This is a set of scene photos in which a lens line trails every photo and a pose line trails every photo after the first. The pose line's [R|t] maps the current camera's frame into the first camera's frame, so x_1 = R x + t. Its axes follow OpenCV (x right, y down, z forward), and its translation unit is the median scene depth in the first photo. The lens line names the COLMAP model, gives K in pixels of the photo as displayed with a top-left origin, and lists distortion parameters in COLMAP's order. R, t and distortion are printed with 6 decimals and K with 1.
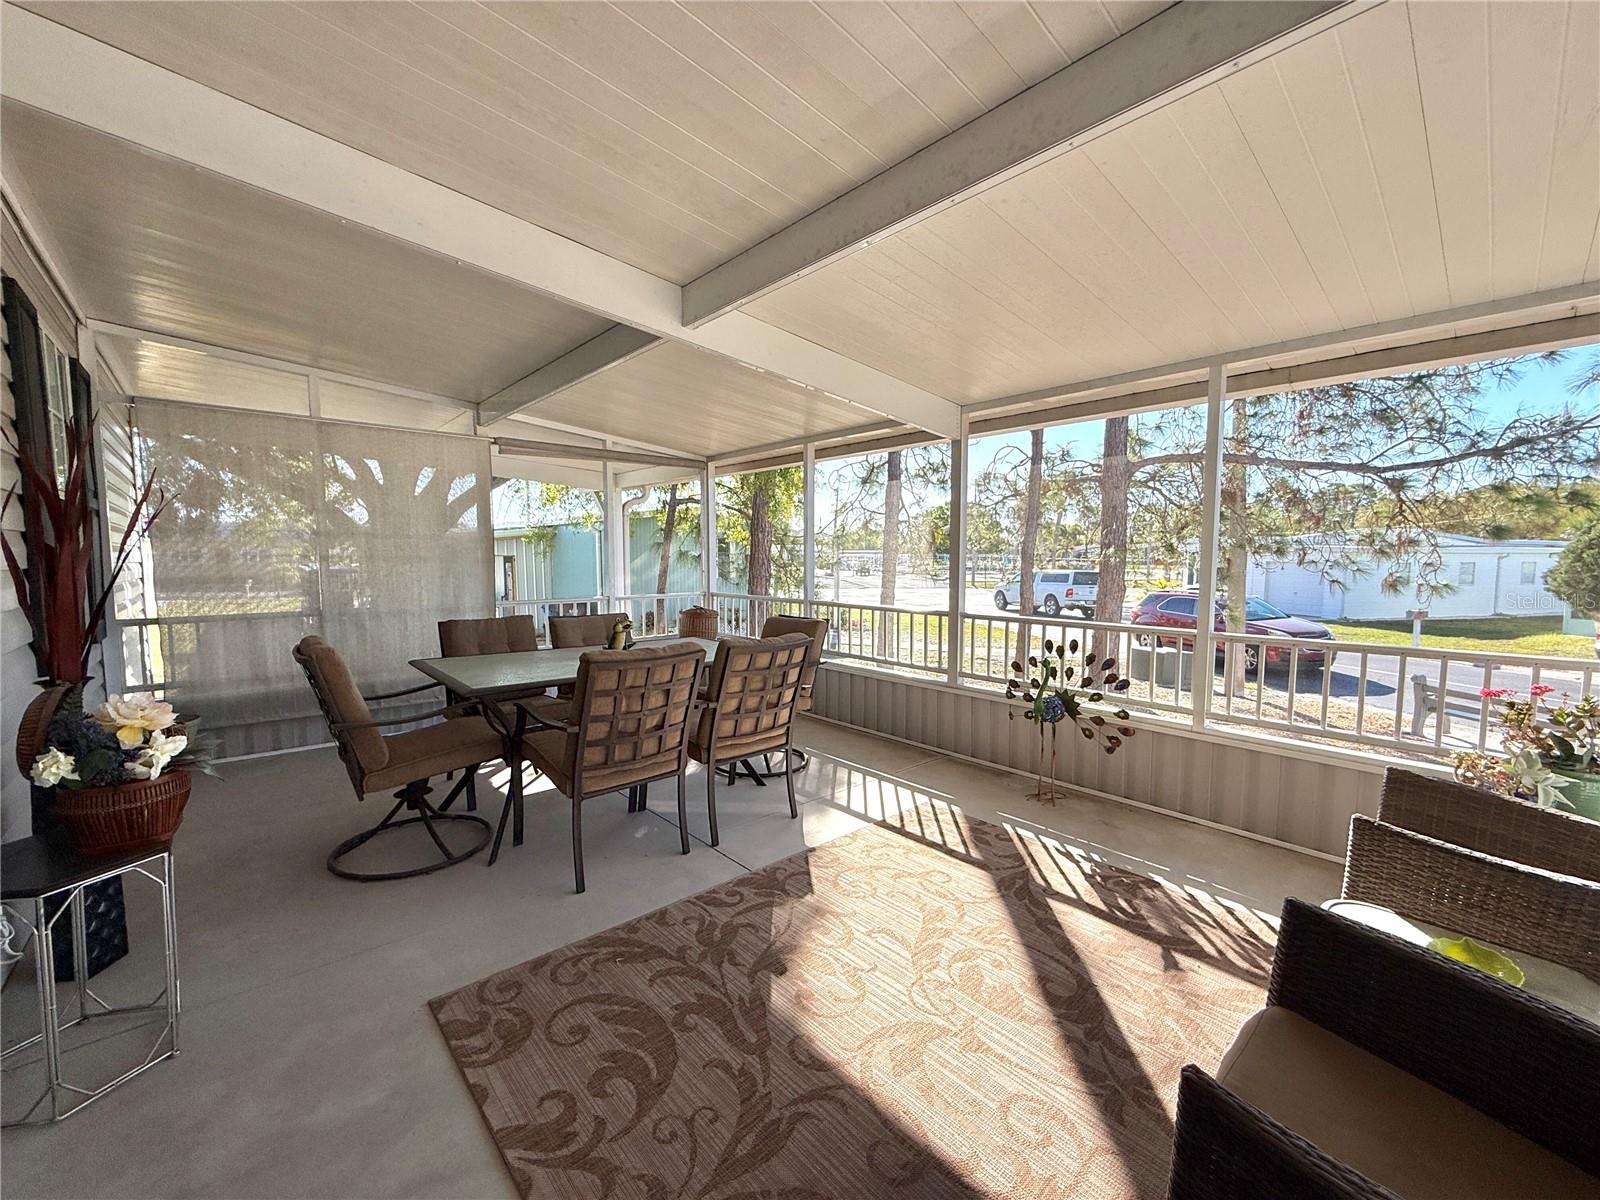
lens RADIAL K [[642.6, 0, 799.4], [0, 642.6, 602.5], [0, 0, 1]] dist [0.000017, 0.000001]
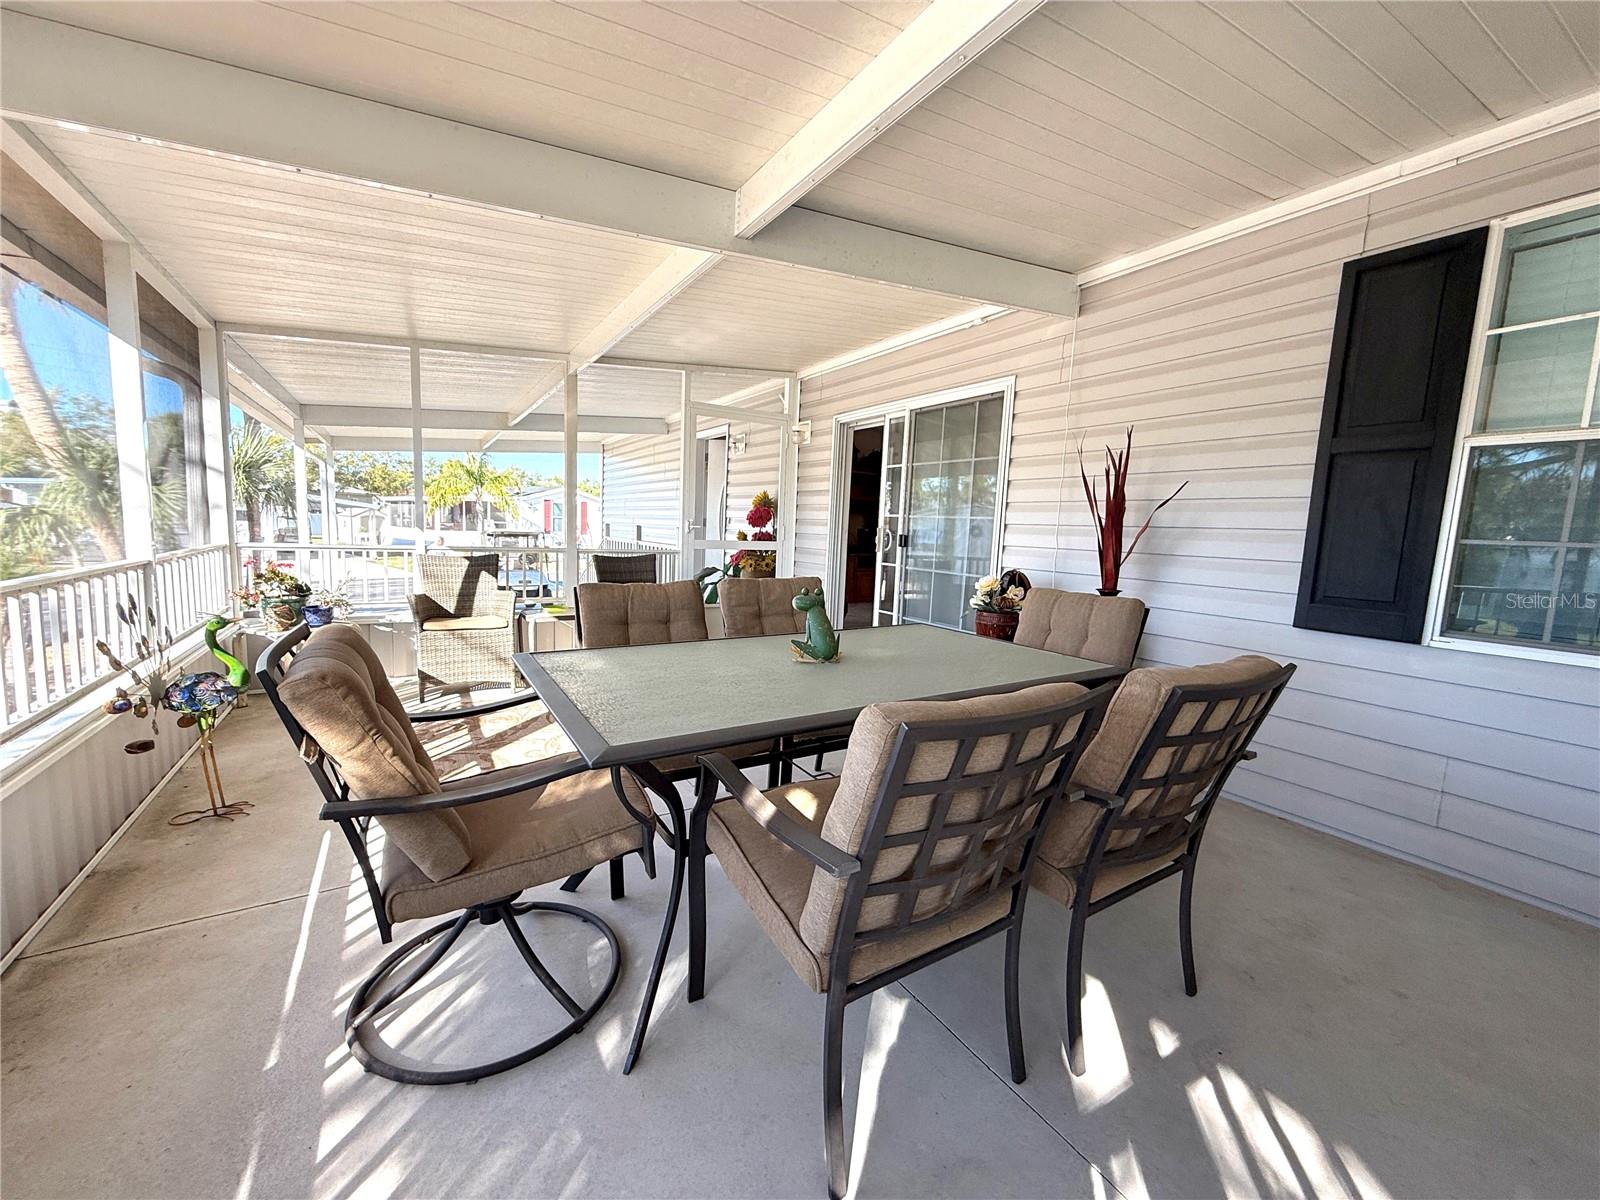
lens RADIAL K [[646.9, 0, 800.5], [0, 646.9, 599.9], [0, 0, 1]] dist [-0.000518, 0.000739]
pose [[-0.982560, -0.042146, 0.181109, -0.494188], [-0.007330, 0.981997, 0.188756, -0.083725], [-0.185804, 0.184136, -0.965179, 2.131914]]
